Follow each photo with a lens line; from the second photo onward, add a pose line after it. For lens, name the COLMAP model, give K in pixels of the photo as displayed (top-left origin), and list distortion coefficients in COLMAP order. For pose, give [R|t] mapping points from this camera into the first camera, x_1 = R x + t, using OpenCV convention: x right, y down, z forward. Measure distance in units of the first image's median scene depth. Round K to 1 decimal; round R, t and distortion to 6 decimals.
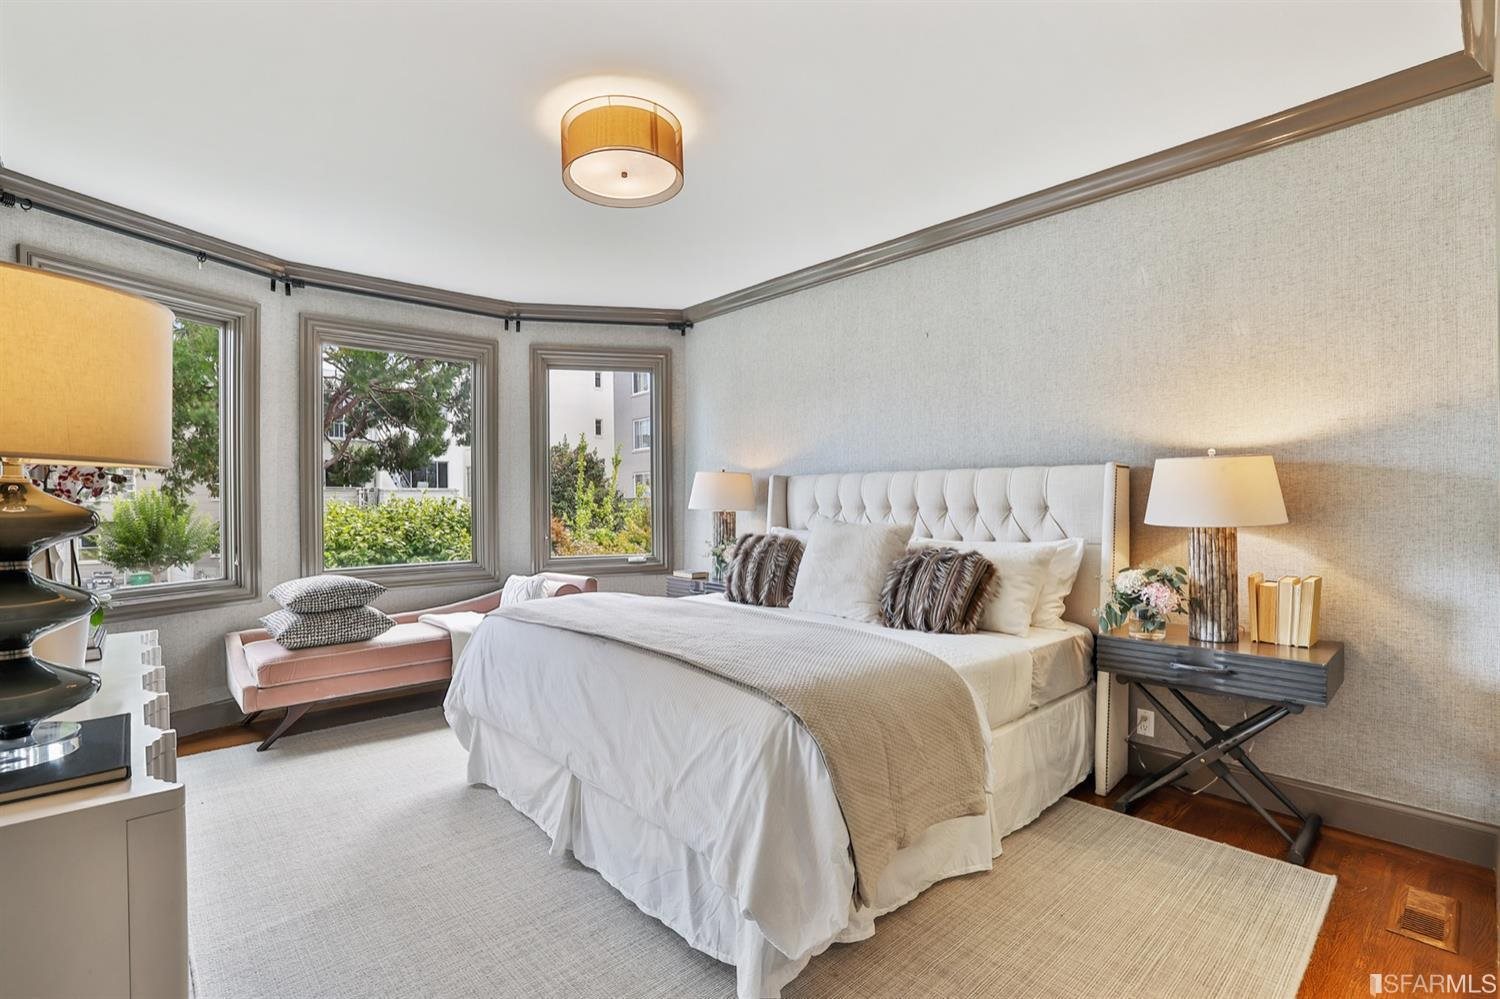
lens RADIAL K [[684.6, 0, 750.0], [0, 684.6, 499.5], [0, 0, 1]] dist [-0.000609, 0.000082]
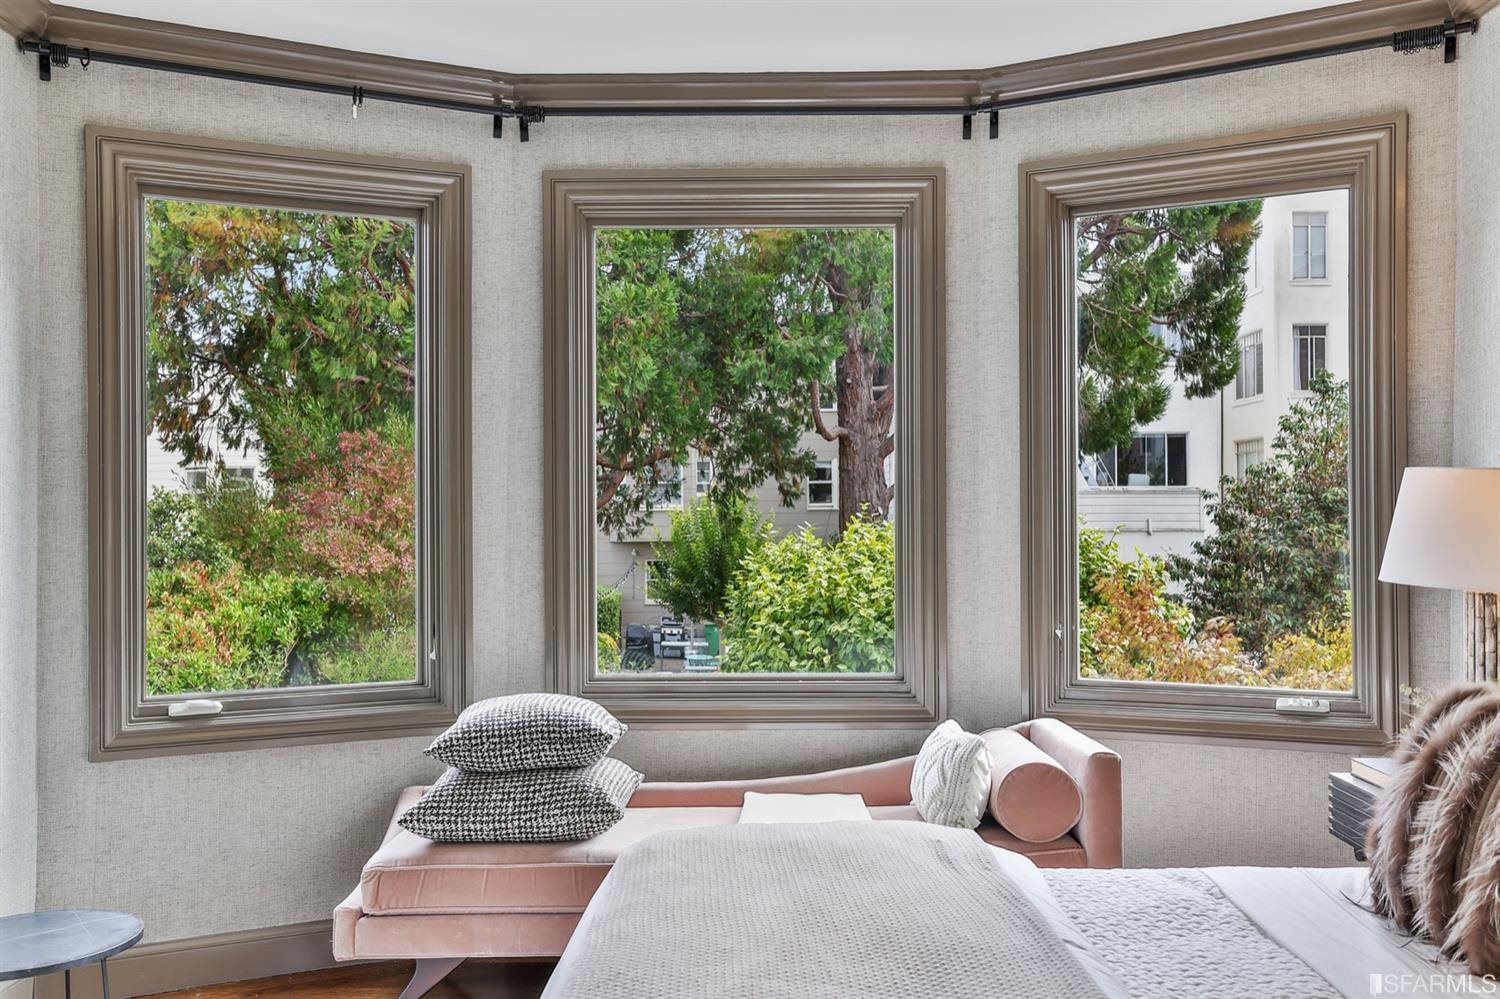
lens RADIAL K [[1426.0, 0, 750.0], [0, 1426.0, 499.5], [0, 0, 1]] dist [0.057020, 0.003326]
pose [[0.740617, -0.000051, -0.671928, 0.129659], [-0.003021, 0.999990, -0.003406, -0.018696], [0.671921, 0.004552, 0.740609, 0.232488]]
